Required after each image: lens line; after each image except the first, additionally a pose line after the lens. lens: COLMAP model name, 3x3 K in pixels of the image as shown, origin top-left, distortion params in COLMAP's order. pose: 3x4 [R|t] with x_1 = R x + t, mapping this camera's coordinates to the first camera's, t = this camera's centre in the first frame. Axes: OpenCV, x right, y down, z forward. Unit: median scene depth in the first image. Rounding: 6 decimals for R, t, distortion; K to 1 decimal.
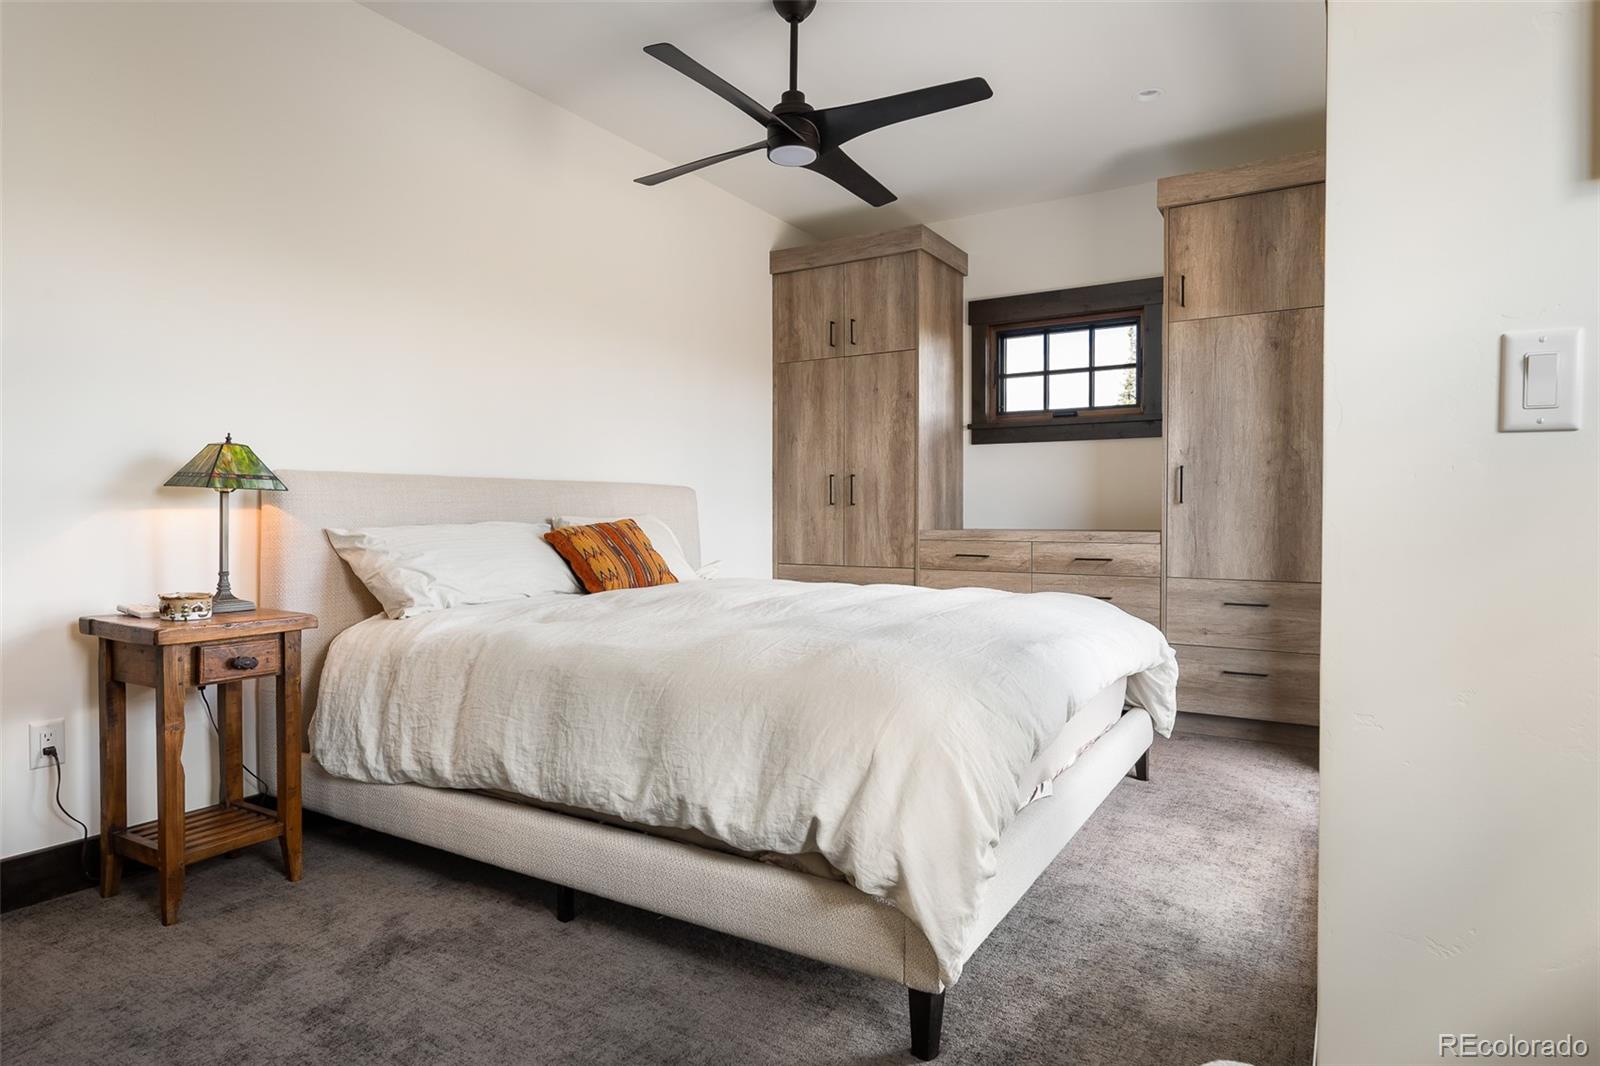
lens RADIAL K [[905.3, 0, 801.5], [0, 905.3, 537.2], [0, 0, 1]] dist [-0.001611, -0.000079]
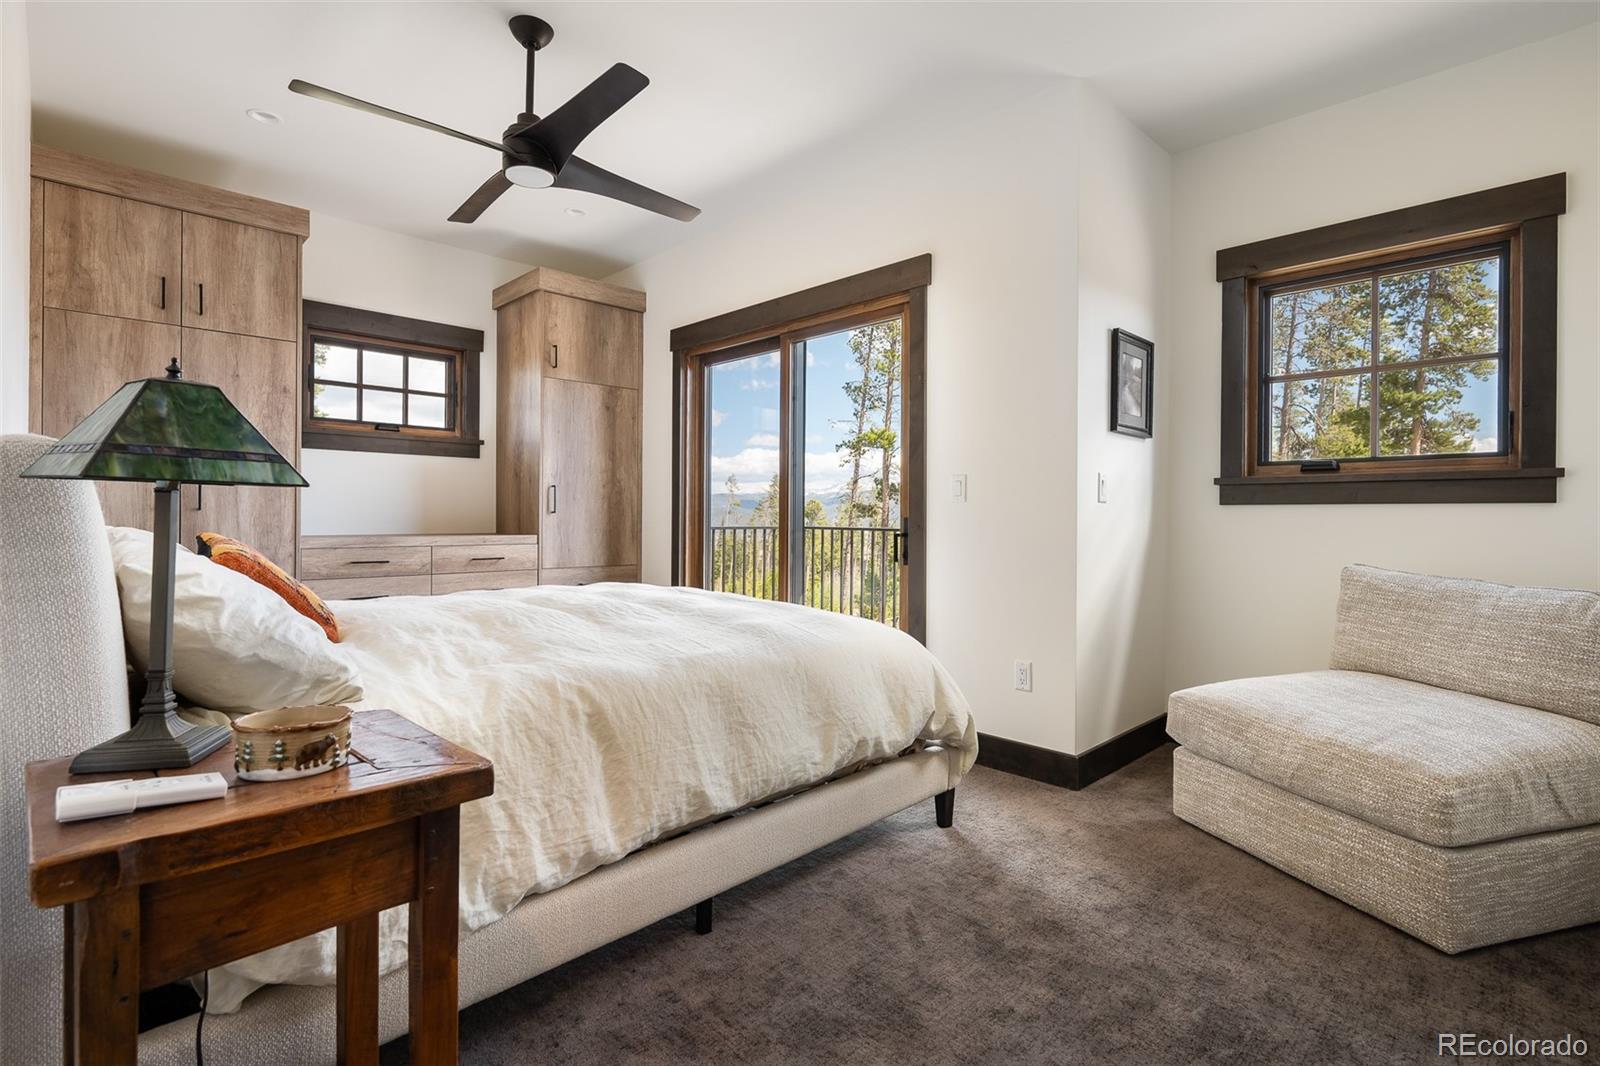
lens RADIAL K [[750.1, 0, 797.4], [0, 750.1, 526.4], [0, 0, 1]] dist [-0.011862, -0.000347]
pose [[0.233044, -0.010410, 0.972410, -0.488378], [0.019380, 0.999794, 0.006058, -0.014683], [-0.972273, 0.017434, 0.233198, 0.326822]]
